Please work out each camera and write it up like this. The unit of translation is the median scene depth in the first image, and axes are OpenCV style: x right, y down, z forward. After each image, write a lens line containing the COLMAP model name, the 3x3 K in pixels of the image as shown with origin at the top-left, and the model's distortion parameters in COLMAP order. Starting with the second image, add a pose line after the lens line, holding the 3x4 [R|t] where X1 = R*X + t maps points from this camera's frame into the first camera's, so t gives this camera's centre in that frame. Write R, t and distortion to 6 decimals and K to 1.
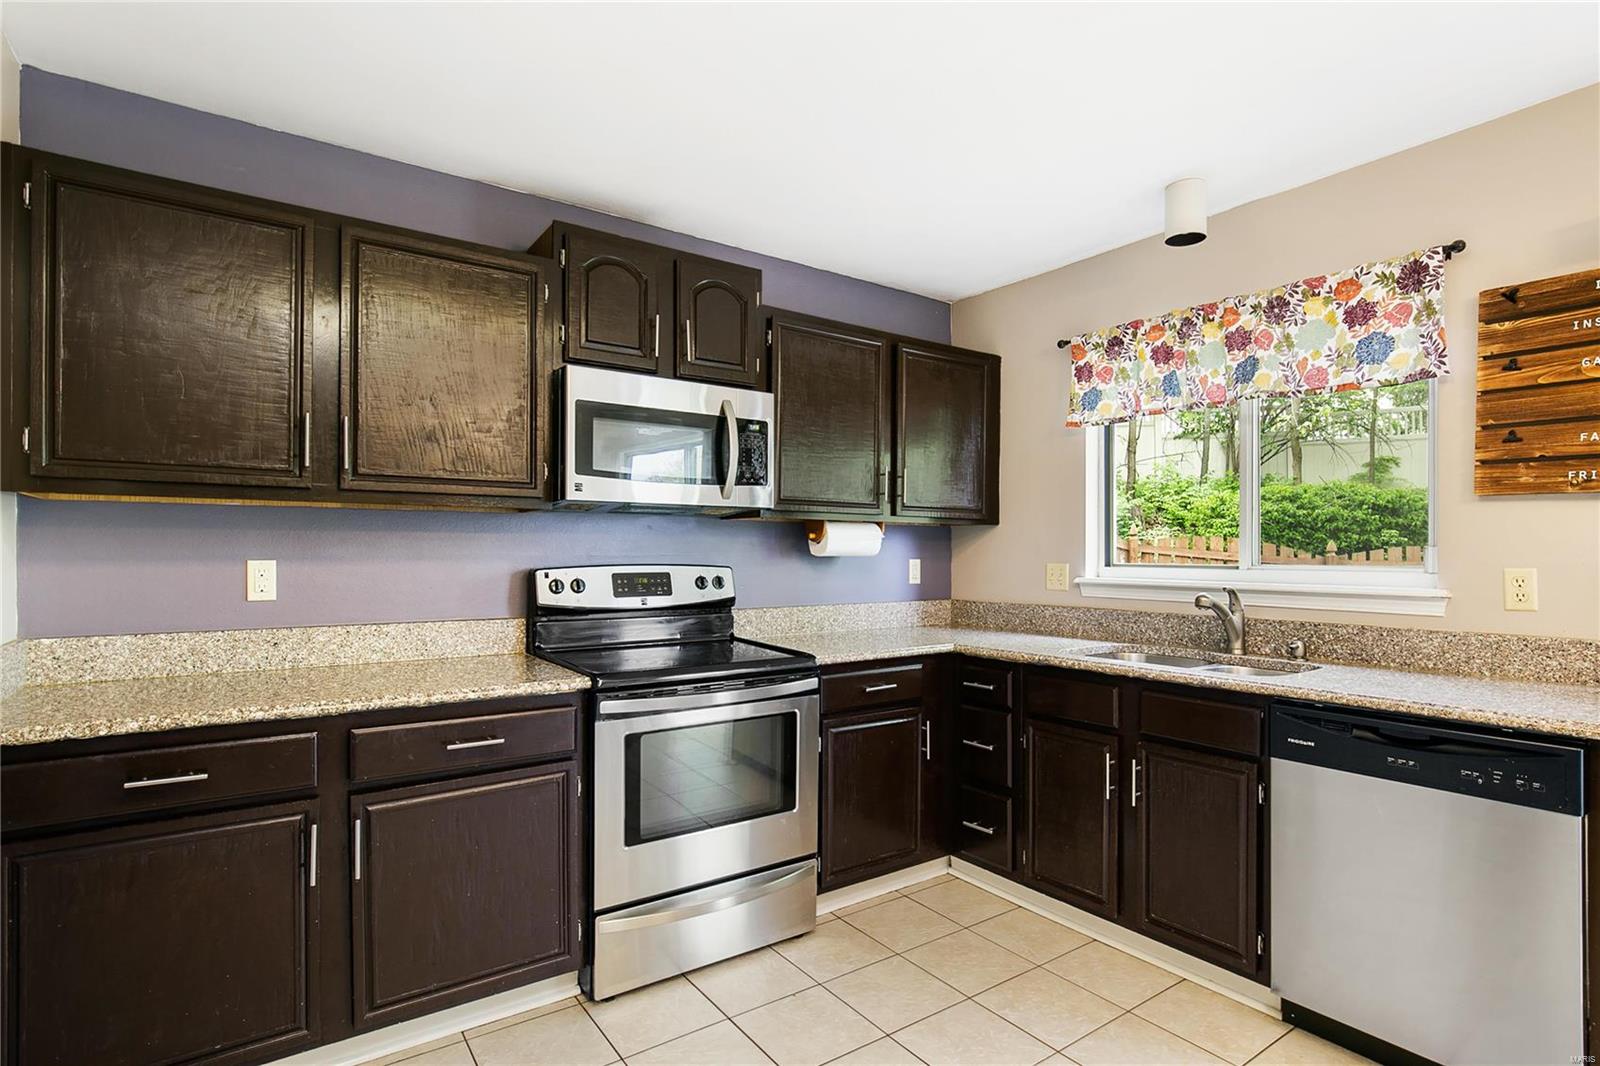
lens RADIAL K [[825.5, 0, 800.0], [0, 825.5, 533.0], [0, 0, 1]] dist [-0.007831, 0.000441]
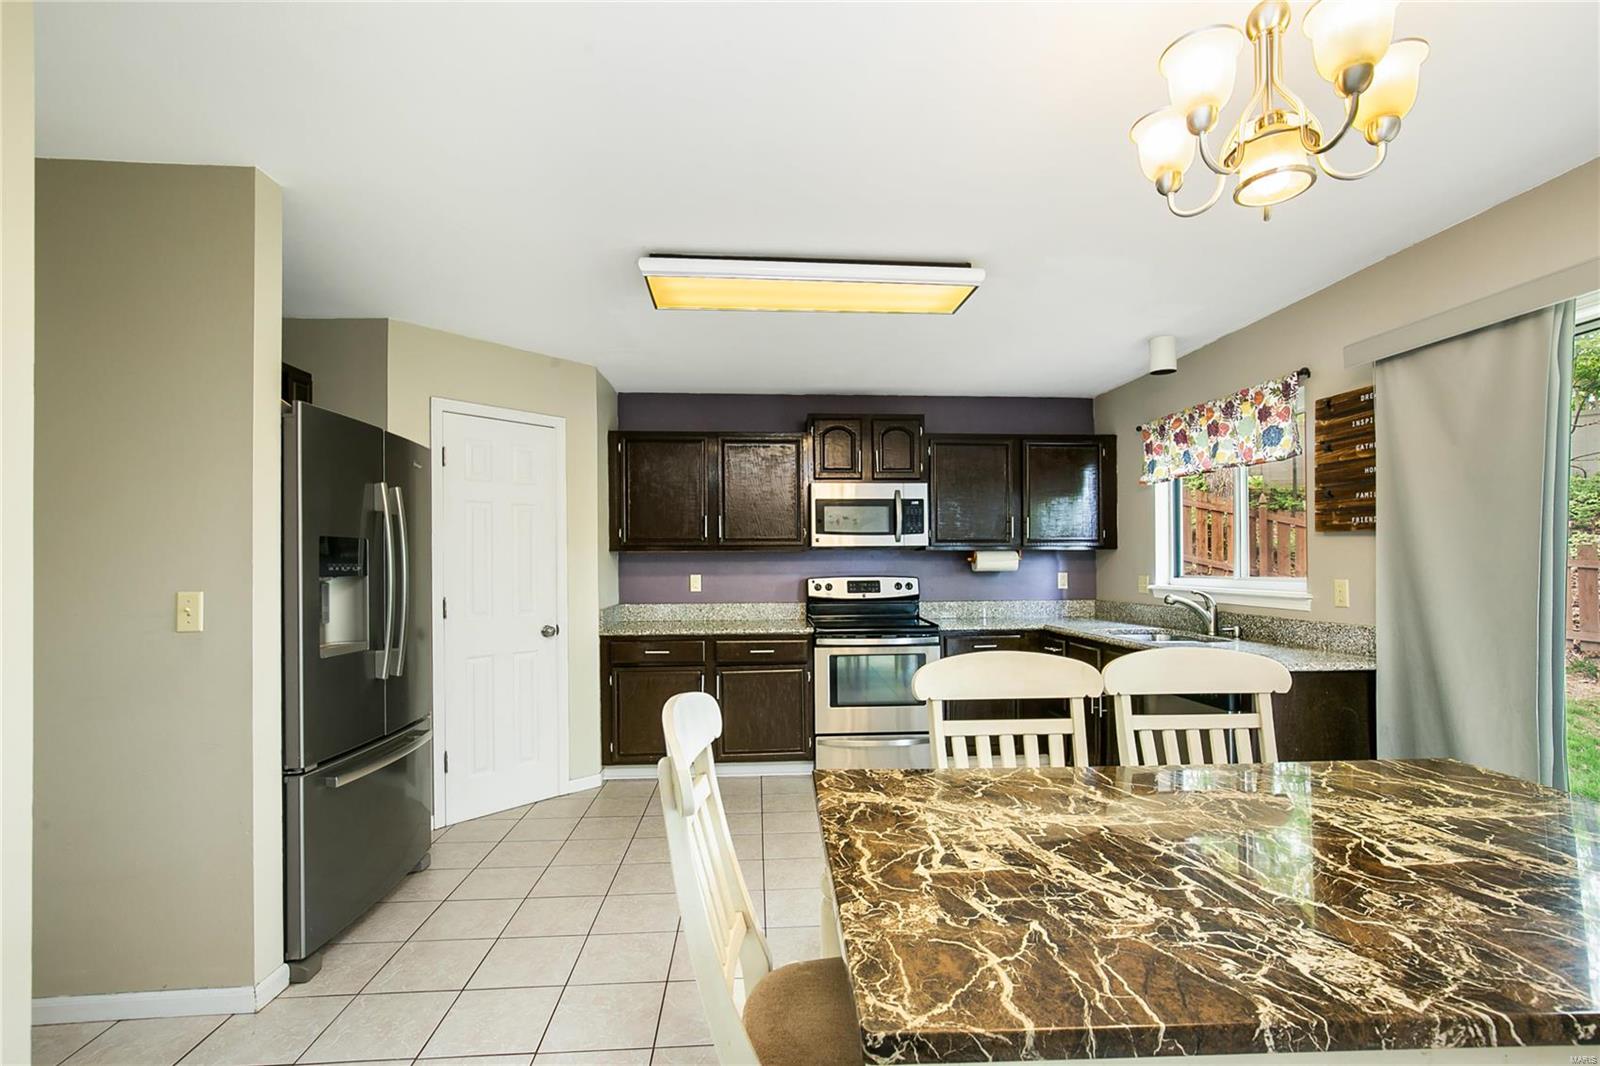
lens RADIAL K [[745.7, 0, 826.1], [0, 745.7, 541.6], [0, 0, 1]] dist [0.001093, 0.000039]
pose [[0.871273, -0.022373, -0.490288, 0.623195], [0.019791, 0.999750, -0.010451, -0.028280], [0.490399, -0.000598, 0.871498, -0.593930]]
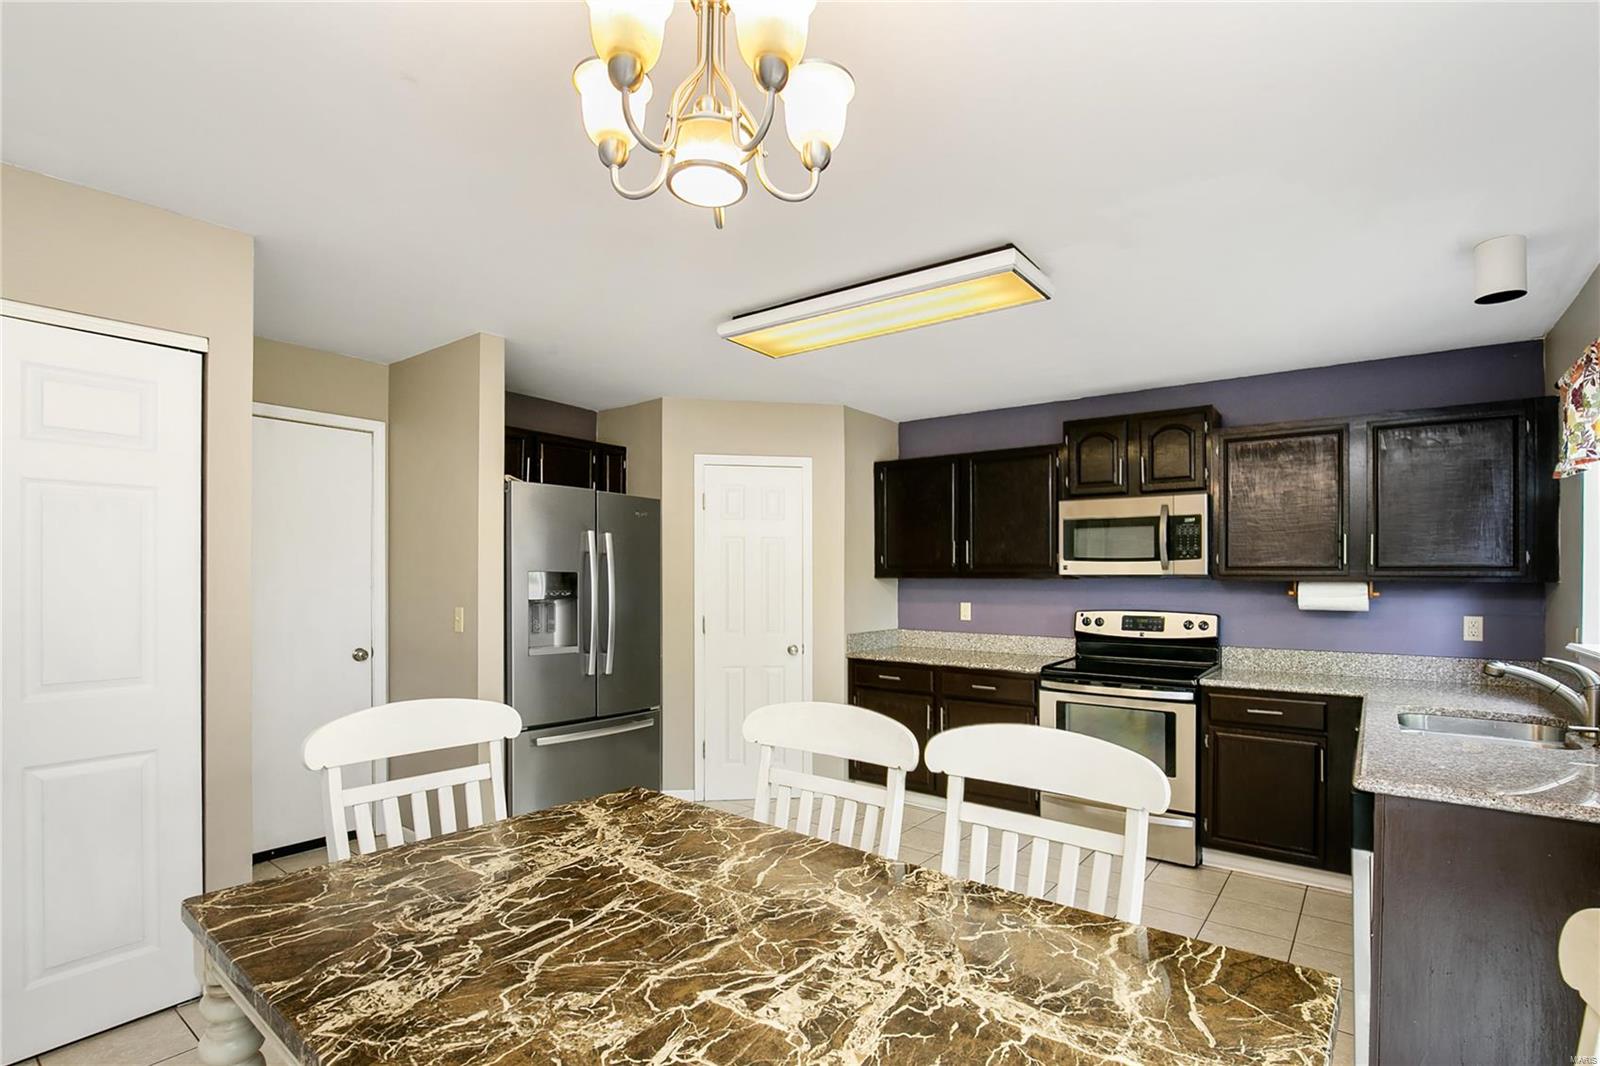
lens RADIAL K [[812.6, 0, 852.4], [0, 812.6, 570.1], [0, 0, 1]] dist [-0.026071, -0.000191]
pose [[0.312433, -0.009553, -0.949892, 1.174255], [0.014703, 0.999878, -0.005219, -0.042509], [0.949826, -0.012336, 0.312535, -0.012544]]
